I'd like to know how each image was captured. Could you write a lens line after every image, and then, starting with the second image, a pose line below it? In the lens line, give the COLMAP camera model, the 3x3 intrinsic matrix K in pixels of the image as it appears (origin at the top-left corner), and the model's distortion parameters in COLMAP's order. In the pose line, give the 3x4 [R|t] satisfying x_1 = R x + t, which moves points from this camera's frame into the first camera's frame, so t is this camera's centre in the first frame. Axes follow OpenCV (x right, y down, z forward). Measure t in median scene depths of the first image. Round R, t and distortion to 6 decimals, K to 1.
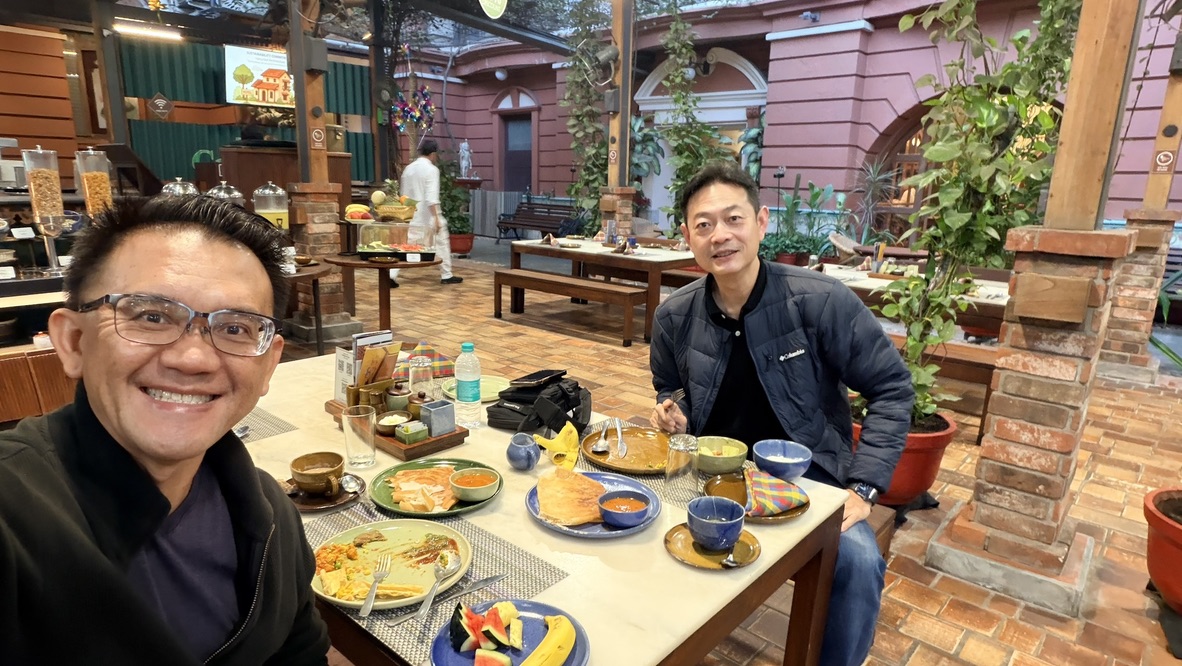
lens RADIAL K [[686.4, 0, 589.9], [0, 686.4, 339.6], [0, 0, 1]] dist [0.001987, 0.000565]
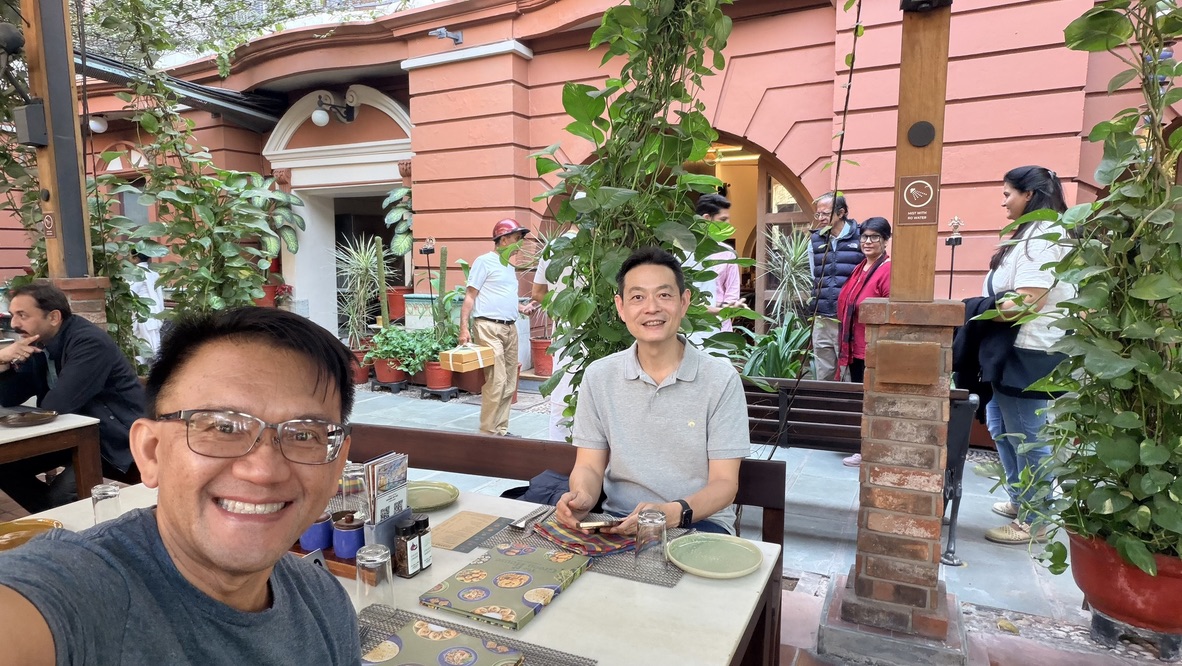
lens RADIAL K [[686.4, 0, 588.3], [0, 686.4, 332.8], [0, 0, 1]] dist [0.001987, 0.000565]
pose [[0.956666, -0.059254, 0.285094, 0.228307], [0.092745, 0.990092, -0.105436, -0.066866], [-0.276022, 0.127308, 0.952683, 0.297239]]
